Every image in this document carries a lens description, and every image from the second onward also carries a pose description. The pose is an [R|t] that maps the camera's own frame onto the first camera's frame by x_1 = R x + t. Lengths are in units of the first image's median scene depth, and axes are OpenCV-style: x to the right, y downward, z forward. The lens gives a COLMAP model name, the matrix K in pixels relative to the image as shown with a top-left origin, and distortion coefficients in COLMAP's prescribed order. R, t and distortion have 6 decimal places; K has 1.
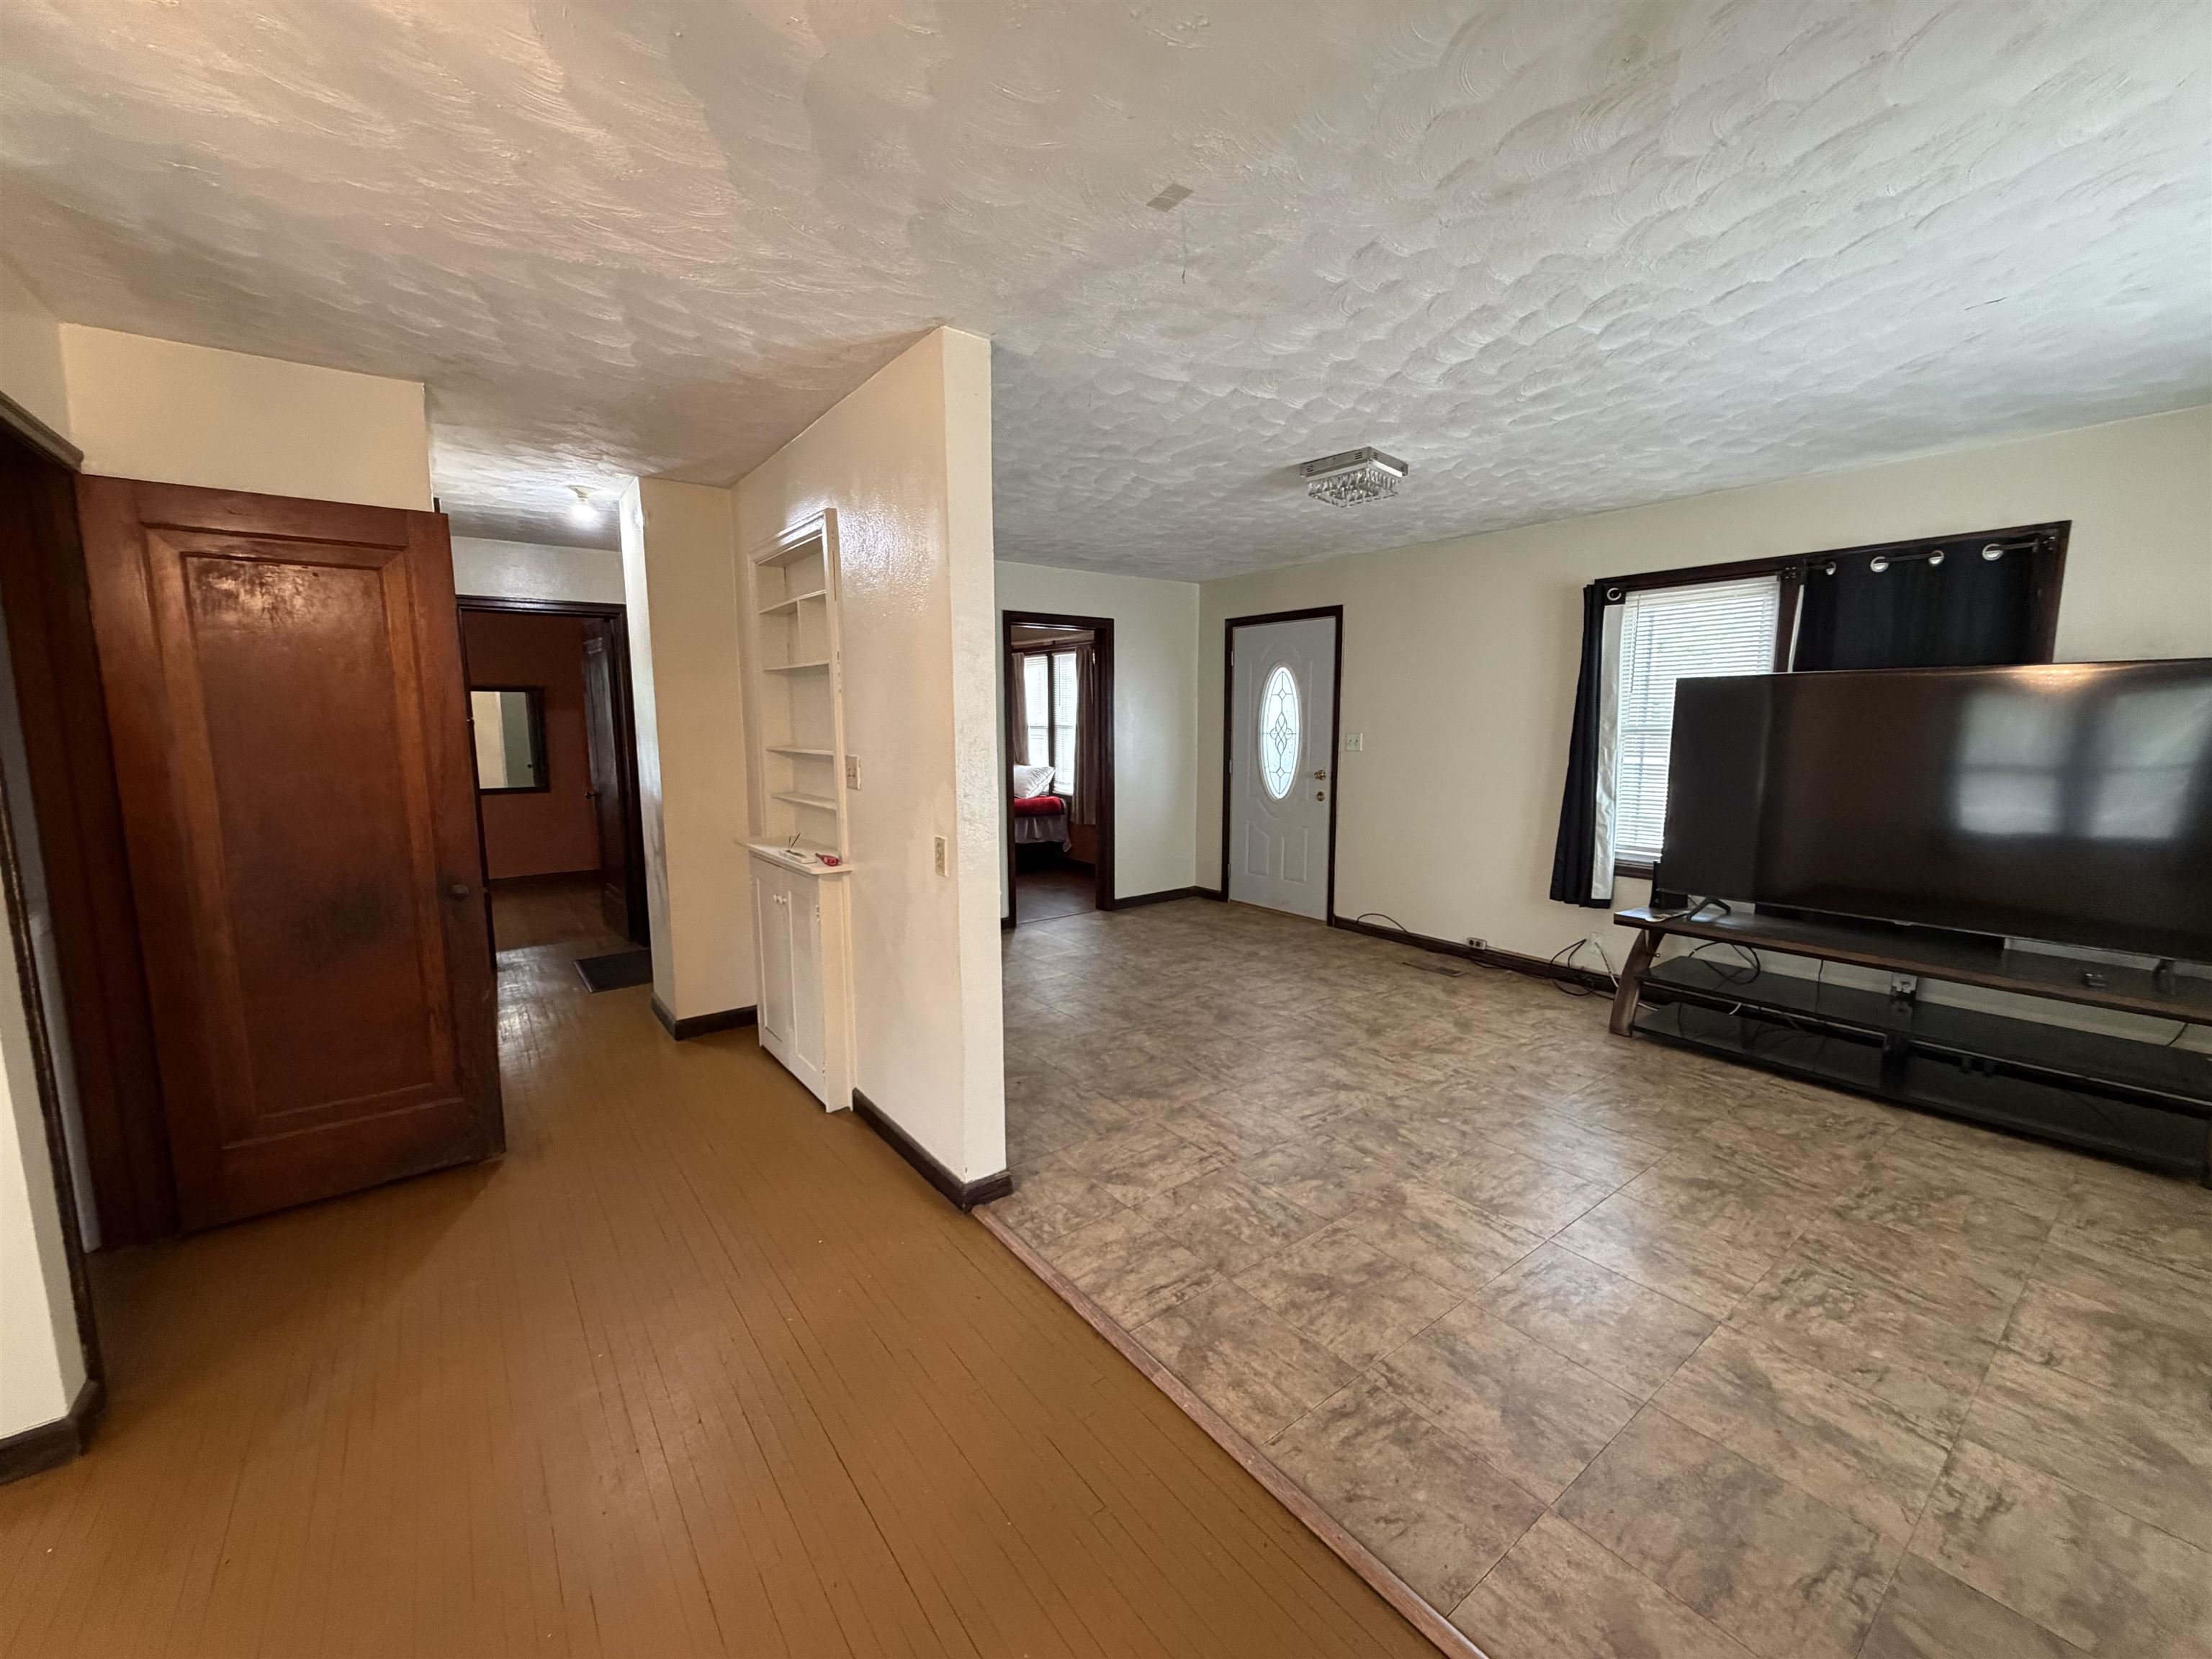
lens RADIAL K [[879.5, 0, 1101.5], [0, 879.5, 830.4], [0, 0, 1]] dist [0.001021, 0.000165]
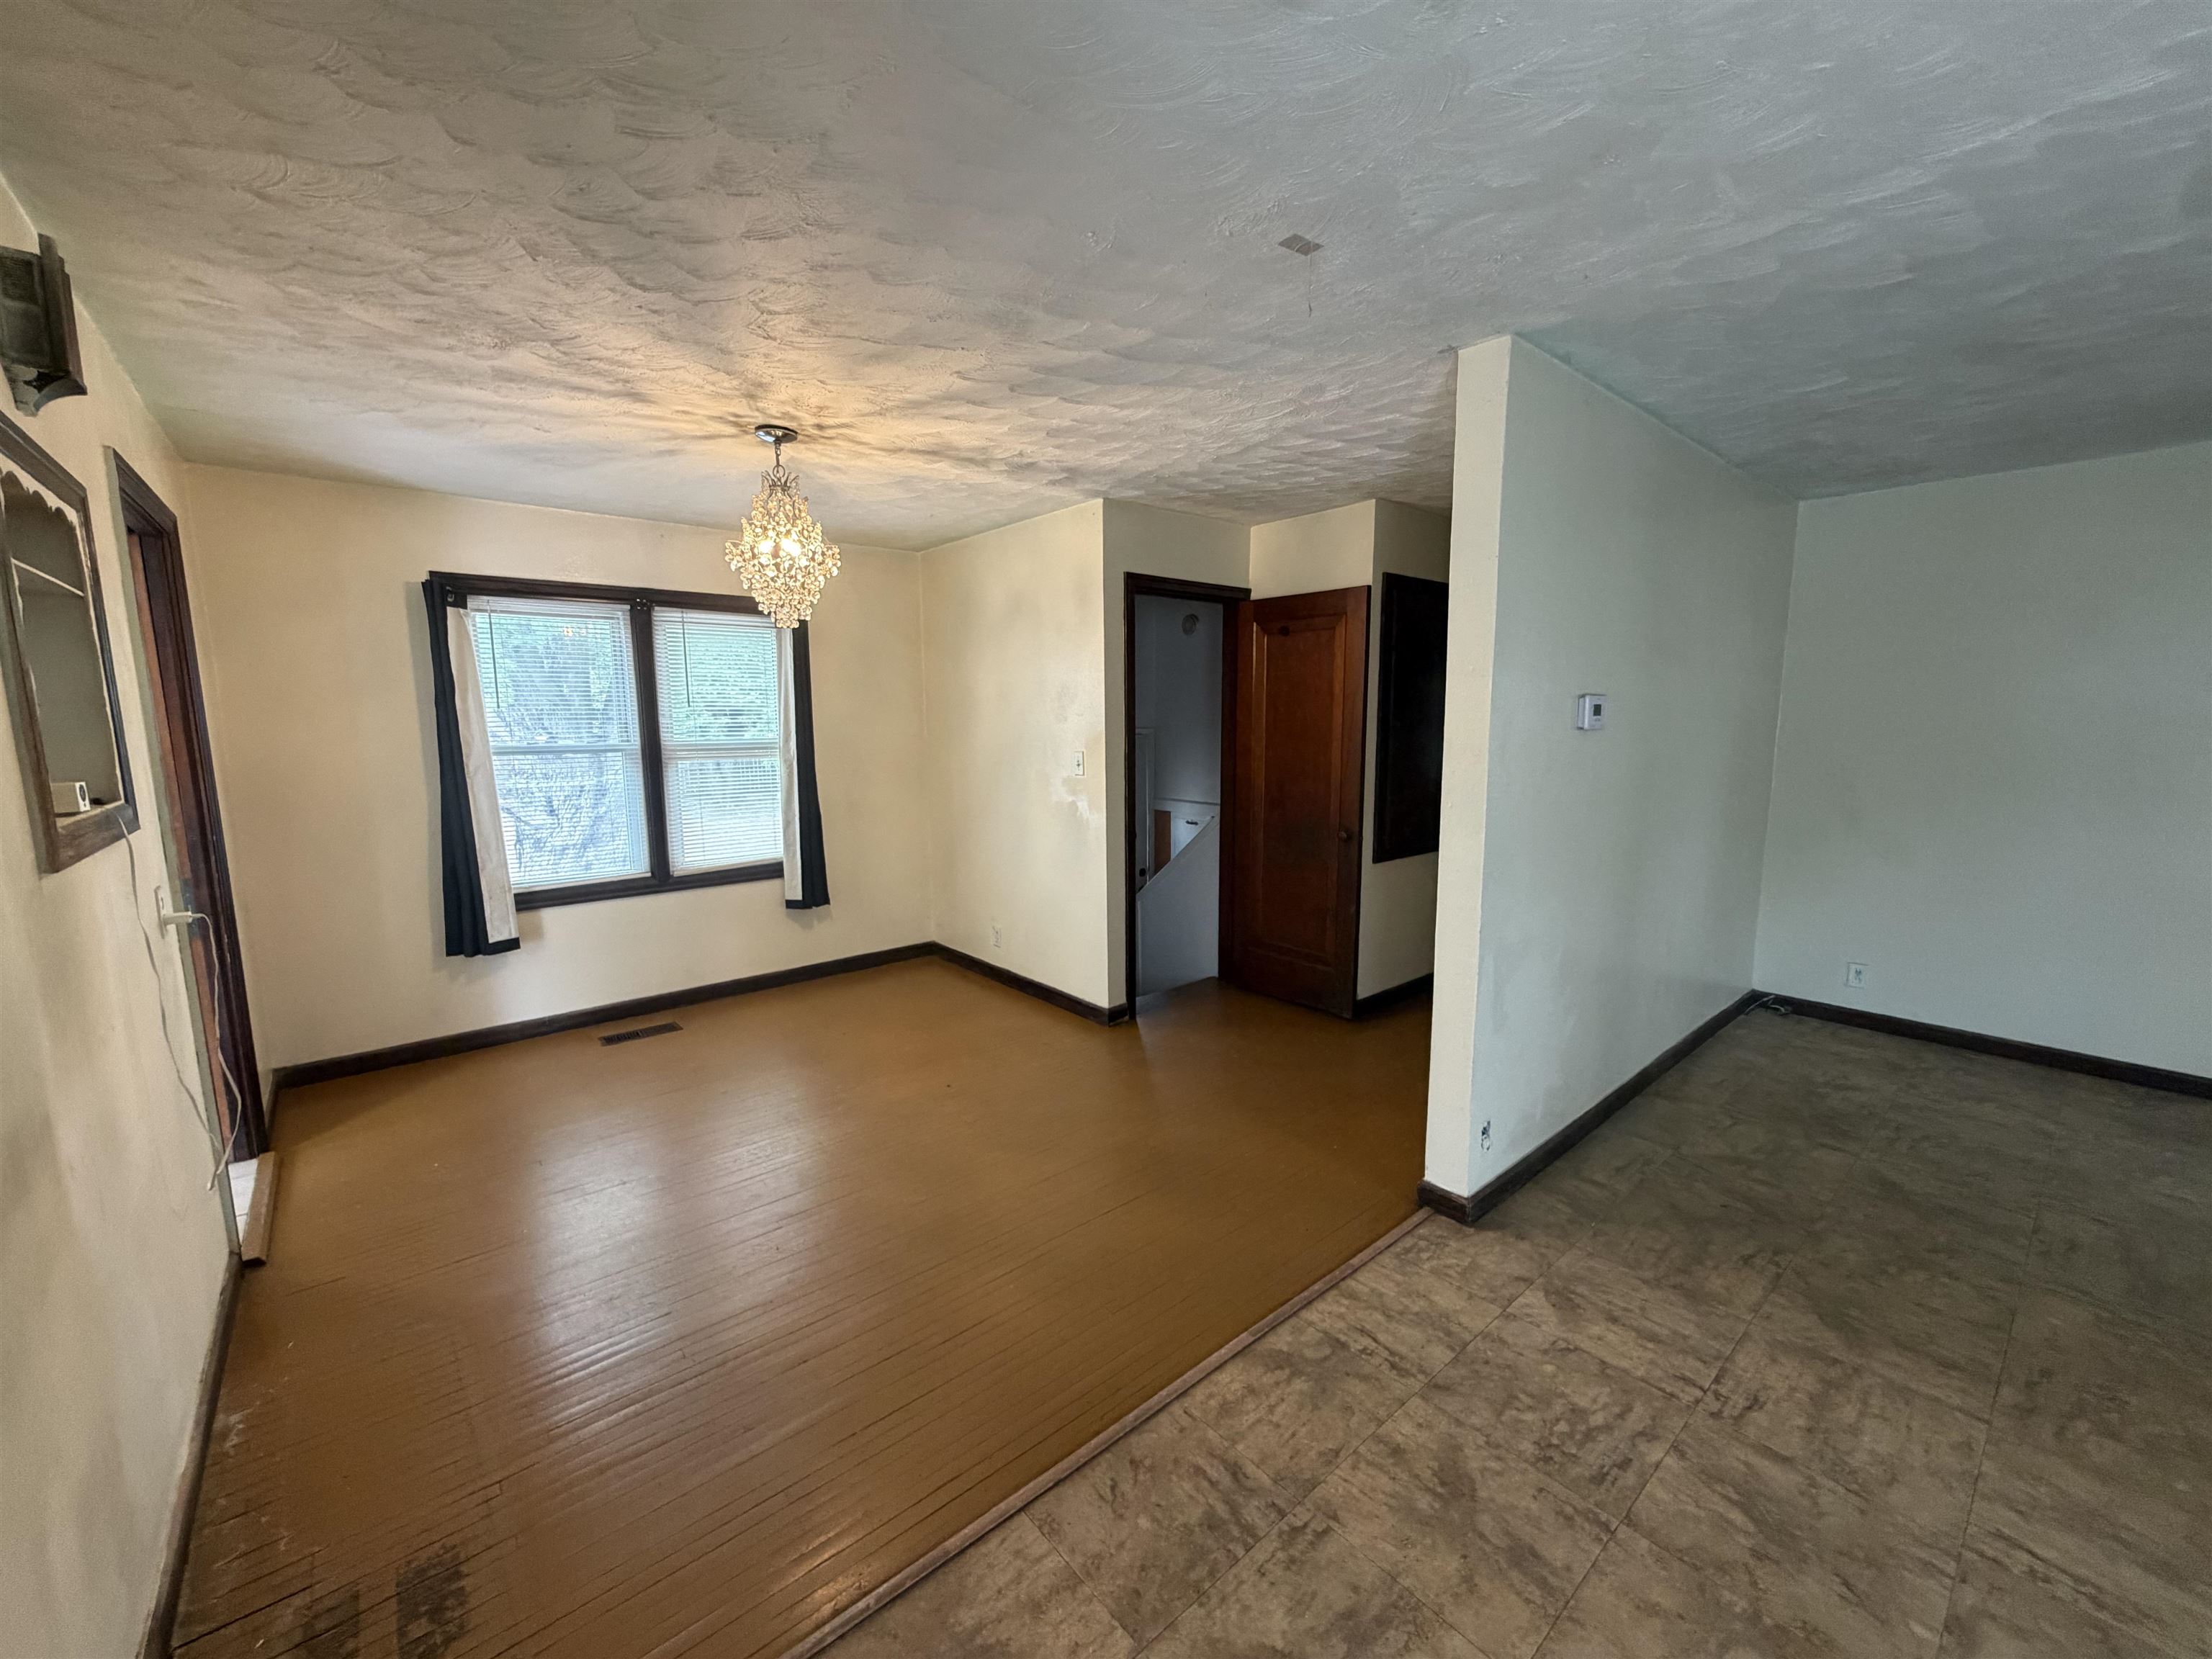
lens RADIAL K [[879.5, 0, 1099.7], [0, 879.5, 830.3], [0, 0, 1]] dist [0.001021, 0.000165]
pose [[0.057997, 0.135848, -0.989031, 0.663703], [-0.120213, 0.984440, 0.128168, -0.074946], [0.991053, 0.111461, 0.073426, 0.422059]]
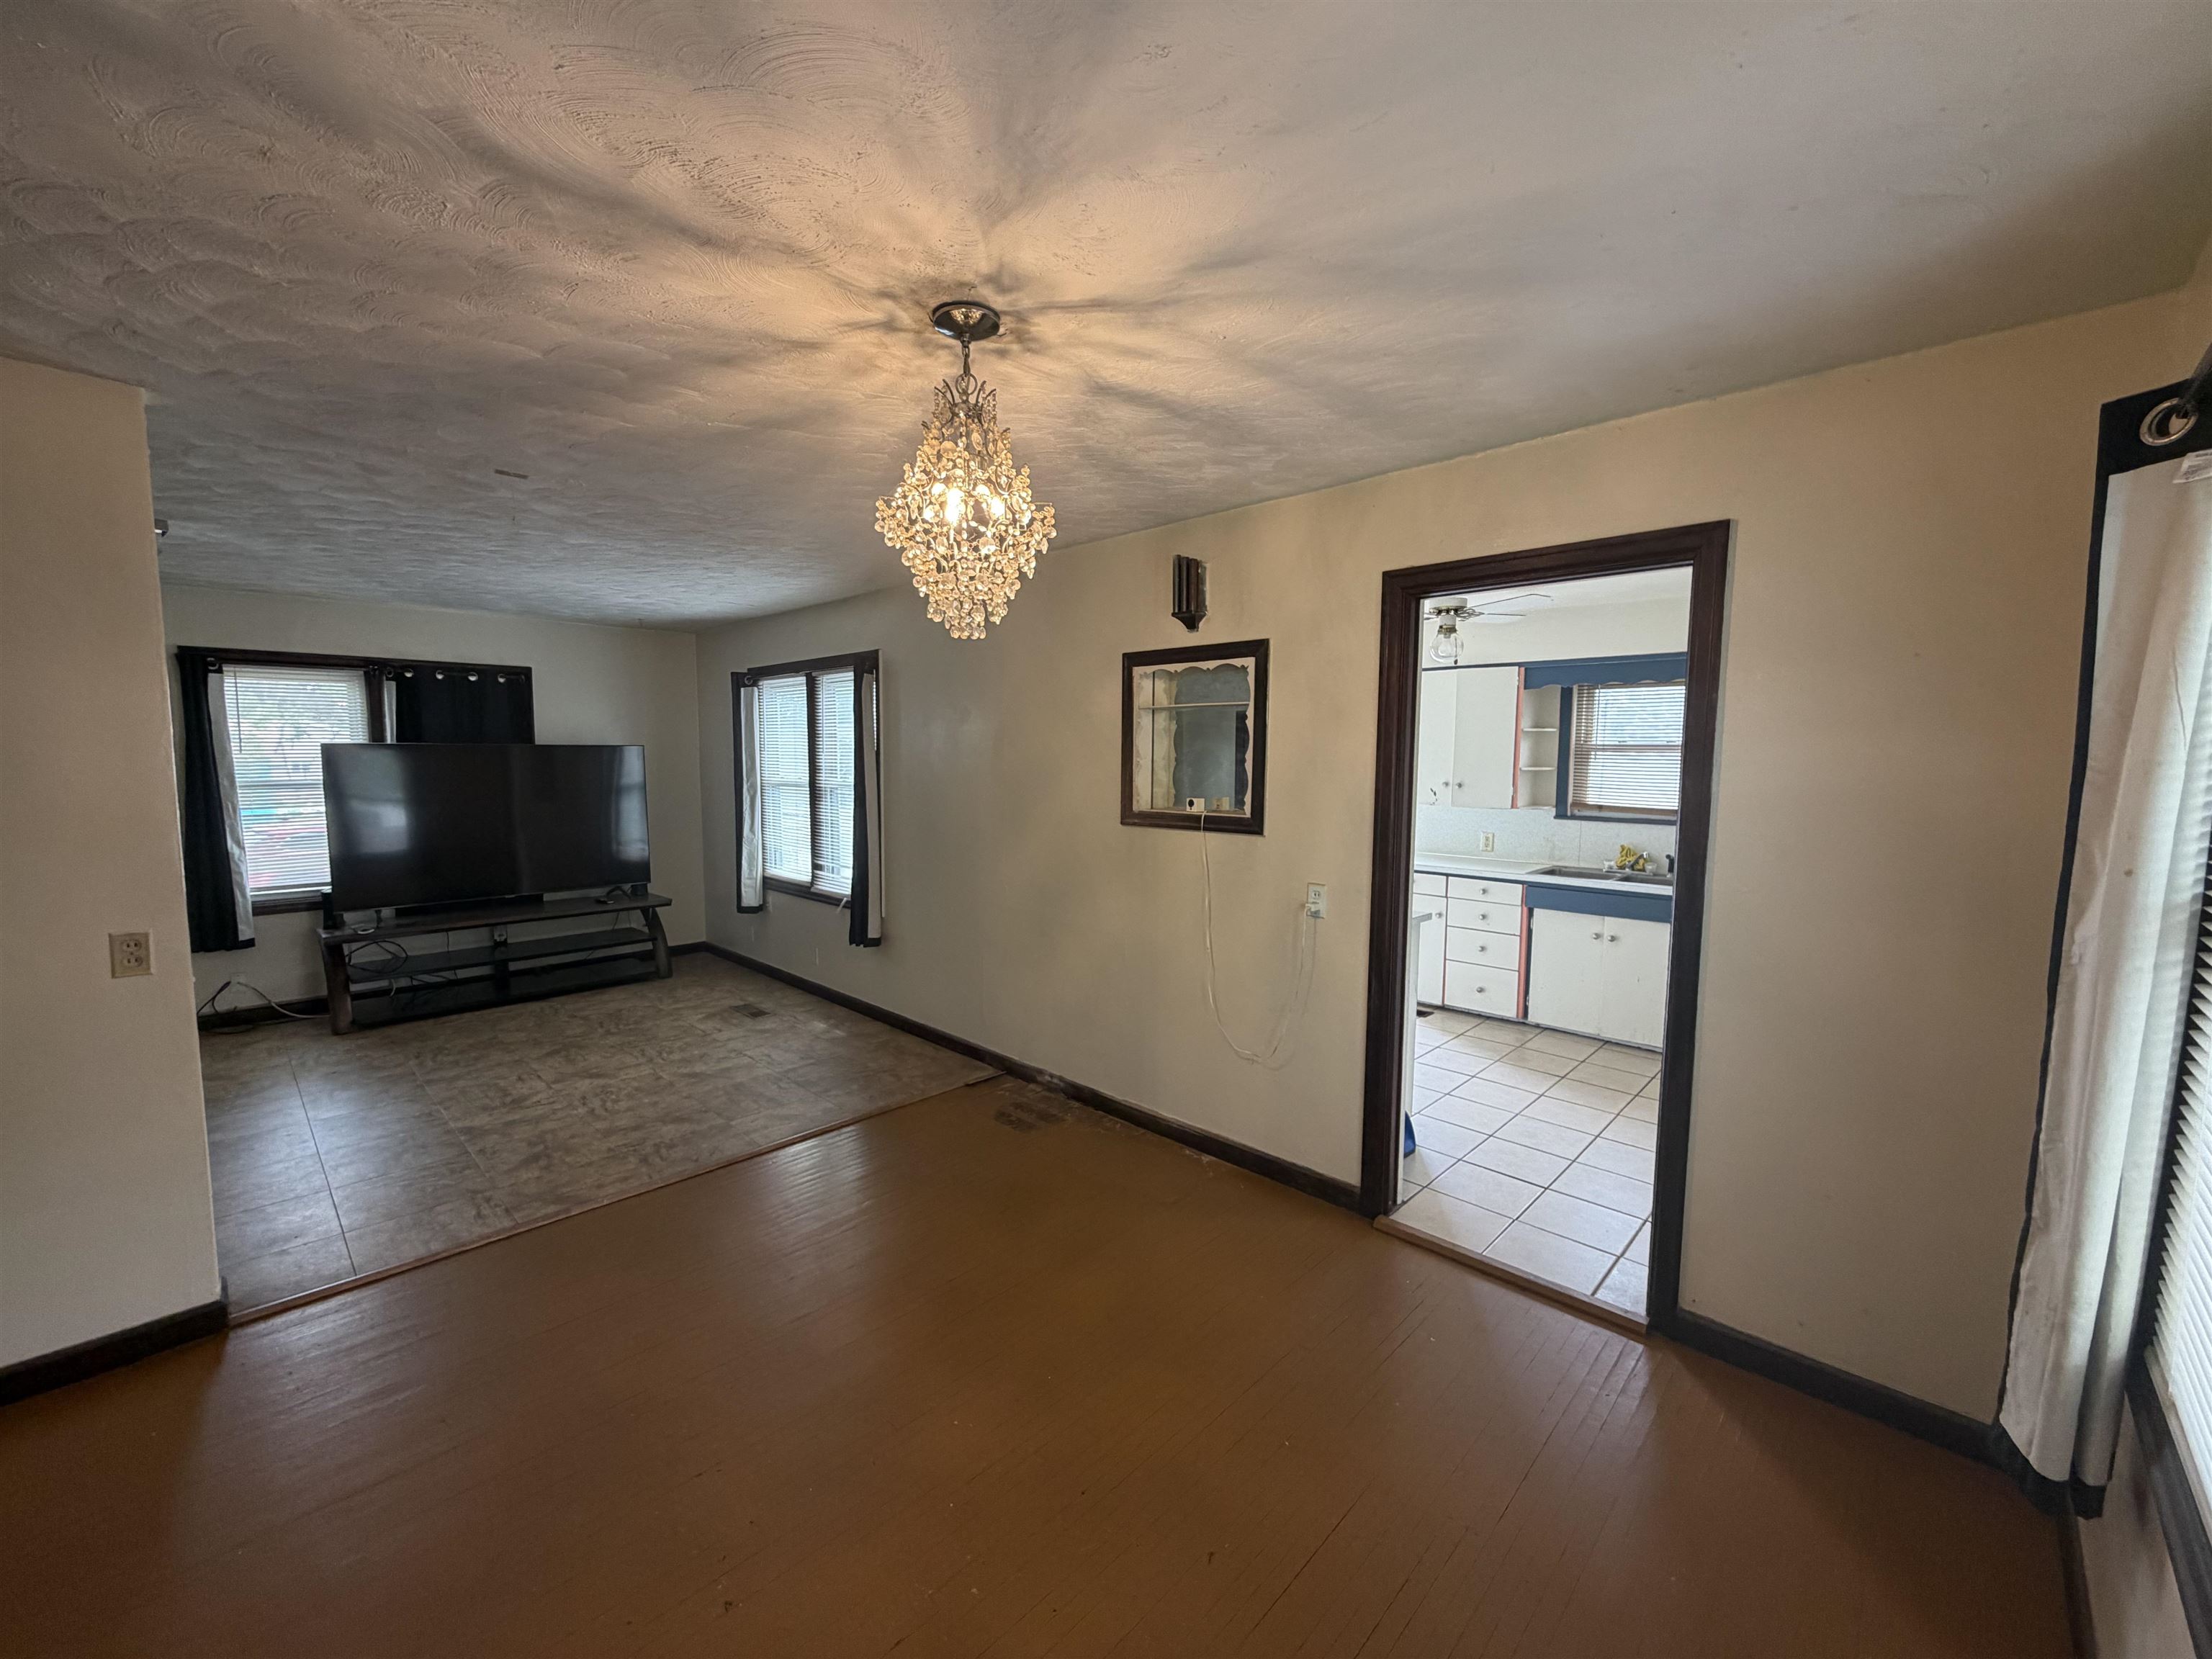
lens RADIAL K [[879.5, 0, 1099.7], [0, 879.5, 829.5], [0, 0, 1]] dist [0.001021, 0.000165]
pose [[-0.153097, -0.079830, 0.984981, -0.975091], [0.123770, 0.987334, 0.099258, -0.050354], [-0.980430, 0.137107, -0.141278, 0.137484]]
